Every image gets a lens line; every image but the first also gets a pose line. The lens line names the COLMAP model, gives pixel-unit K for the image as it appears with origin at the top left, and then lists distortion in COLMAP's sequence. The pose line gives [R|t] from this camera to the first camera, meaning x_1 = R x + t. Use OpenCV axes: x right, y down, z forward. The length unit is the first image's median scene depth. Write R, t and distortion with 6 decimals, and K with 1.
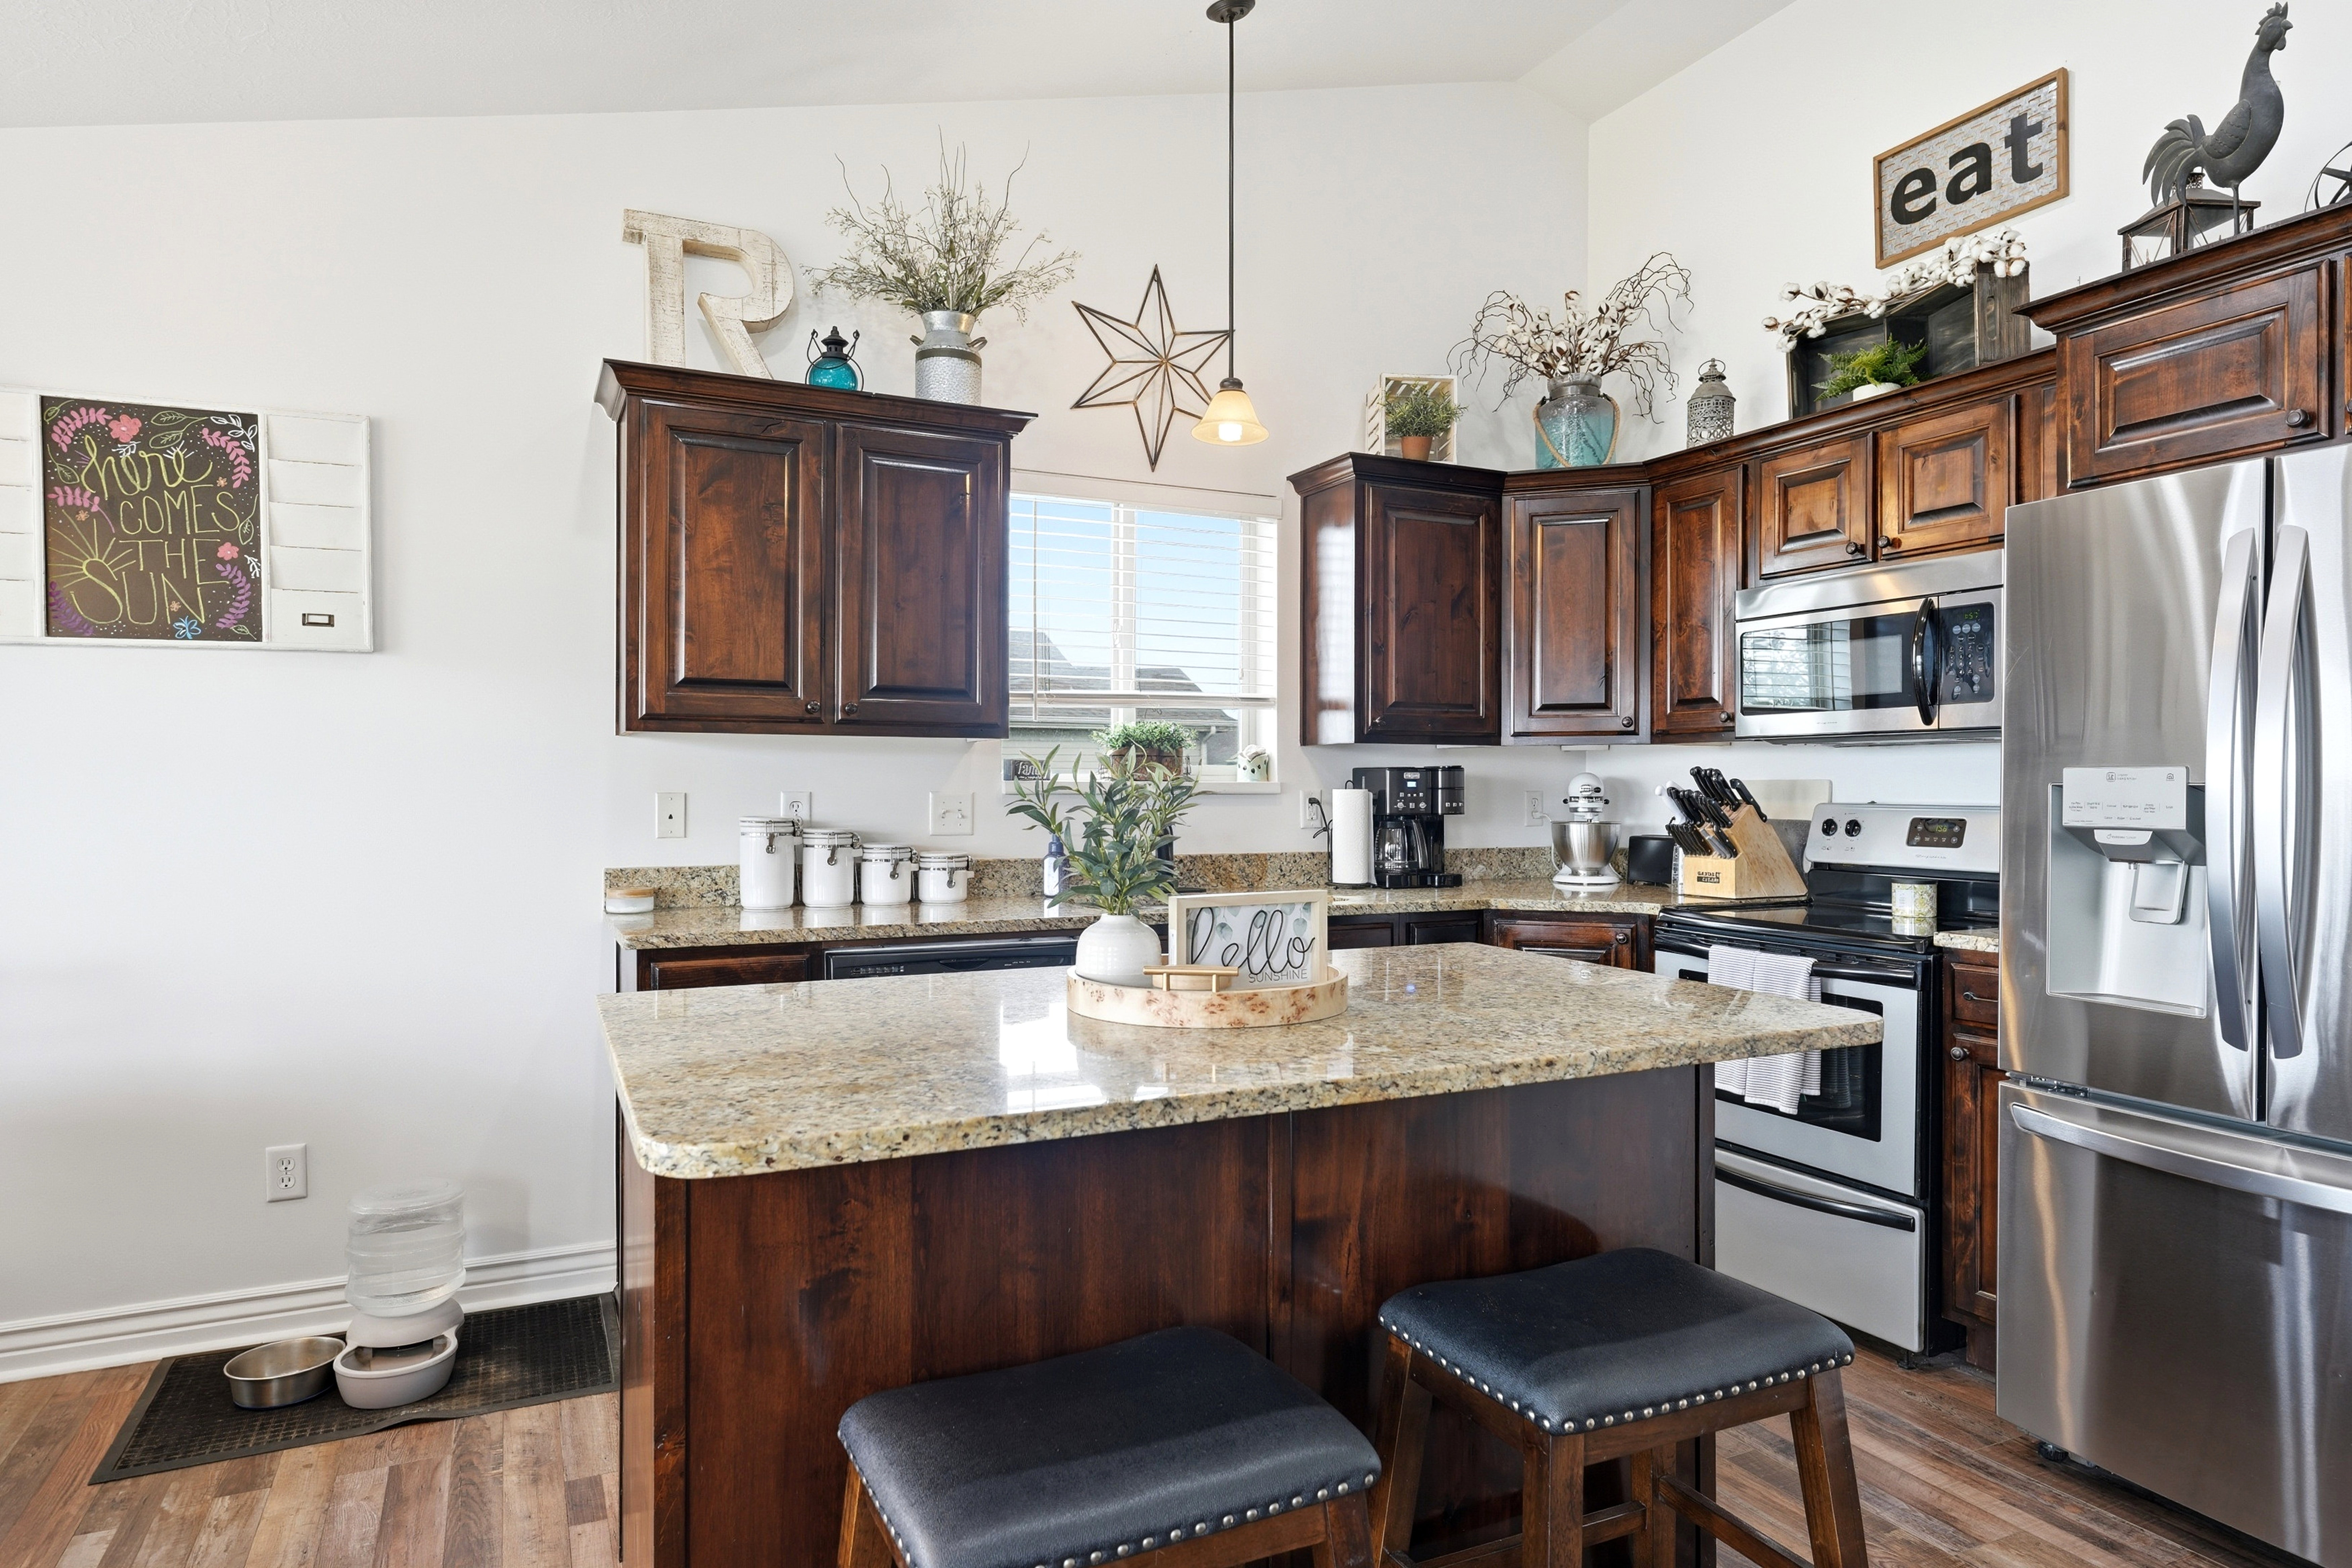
lens RADIAL K [[1384.9, 0, 1212.7], [0, 1384.9, 785.1], [0, 0, 1]] dist [0.014469, -0.002667]
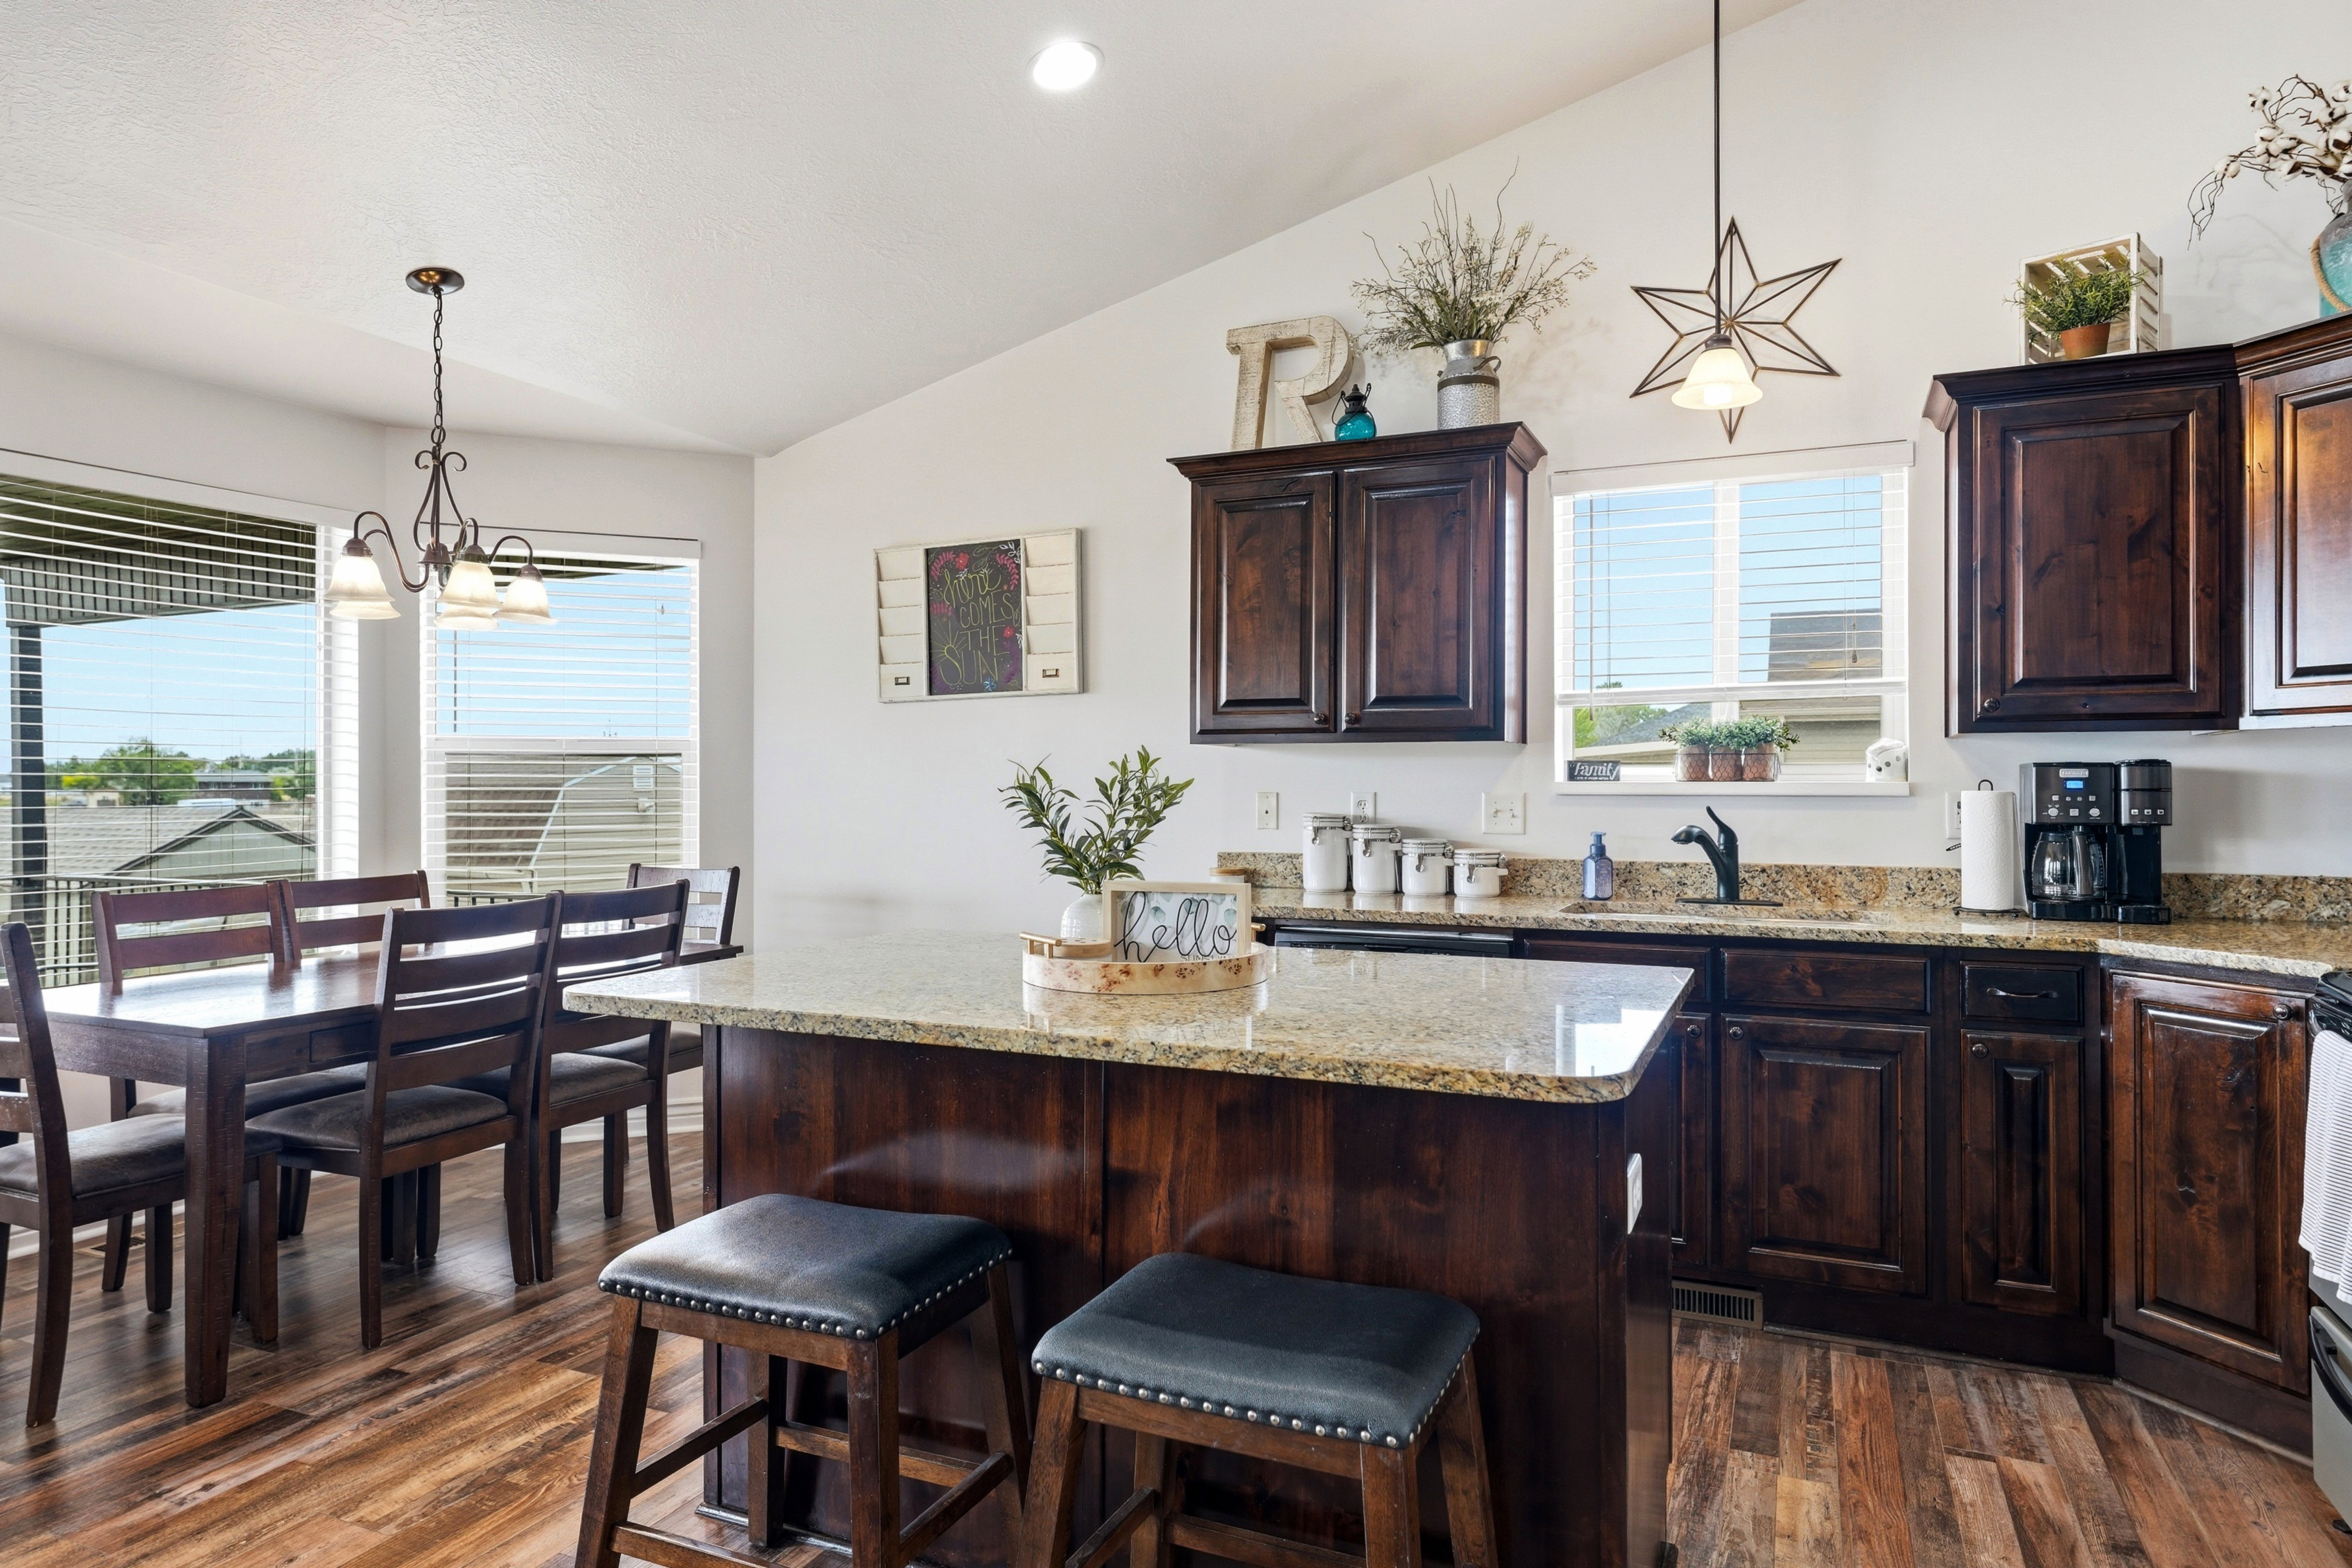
lens RADIAL K [[1384.9, 0, 1208.8], [0, 1384.9, 781.8], [0, 0, 1]] dist [0.014469, -0.002667]
pose [[0.642127, -0.003004, -0.766592, 0.526979], [-0.000389, 0.999991, -0.004245, 0.001470], [0.766598, 0.003024, 0.642120, 0.177112]]
